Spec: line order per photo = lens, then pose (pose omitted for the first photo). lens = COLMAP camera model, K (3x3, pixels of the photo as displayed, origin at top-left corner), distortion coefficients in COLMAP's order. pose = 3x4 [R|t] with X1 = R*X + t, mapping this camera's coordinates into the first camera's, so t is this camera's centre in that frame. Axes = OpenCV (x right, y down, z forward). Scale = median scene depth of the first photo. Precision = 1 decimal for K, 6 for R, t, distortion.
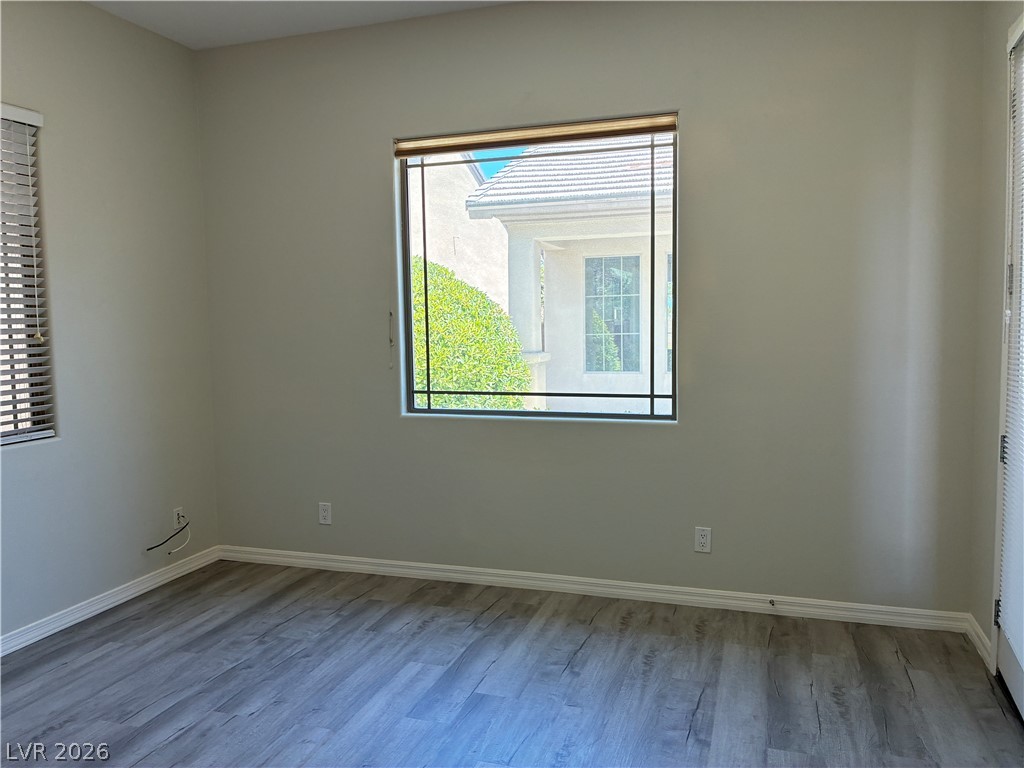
lens RADIAL K [[781.2, 0, 500.1], [0, 781.2, 381.5], [0, 0, 1]] dist [0.034683, -0.042306]
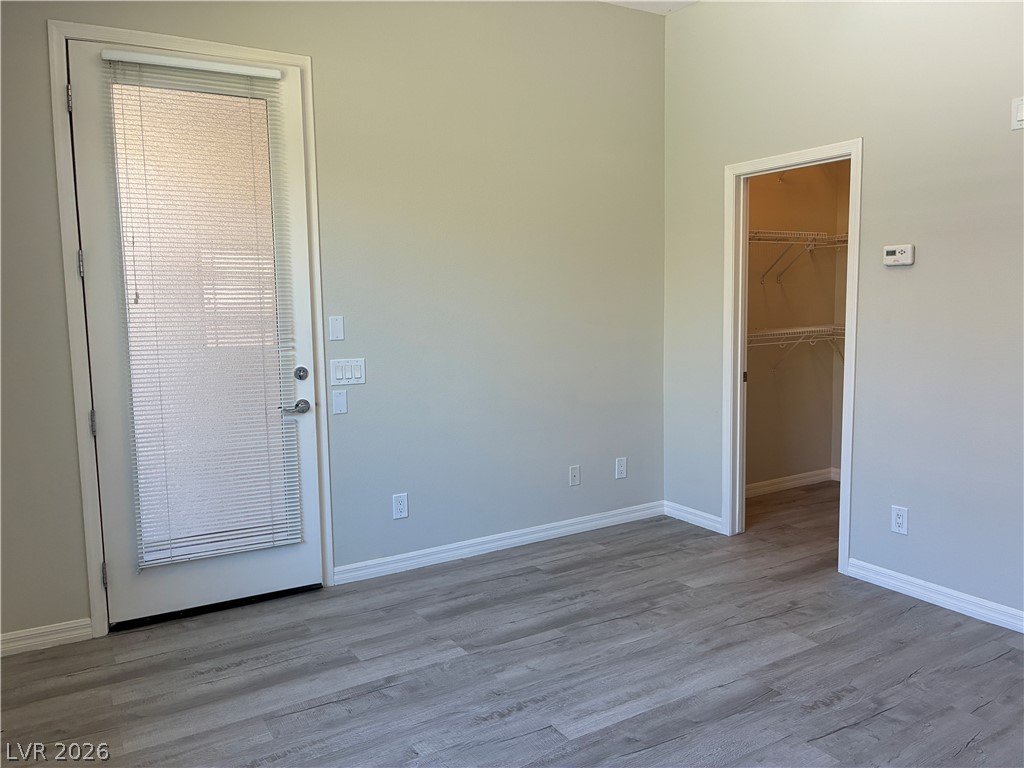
lens RADIAL K [[783.3, 0, 524.0], [0, 783.3, 383.7], [0, 0, 1]] dist [0.037914, -0.049518]
pose [[-0.776820, -0.040678, 0.628408, -0.381055], [0.077797, 0.984068, 0.159871, -0.072314], [-0.624899, 0.173079, -0.761278, 1.124206]]
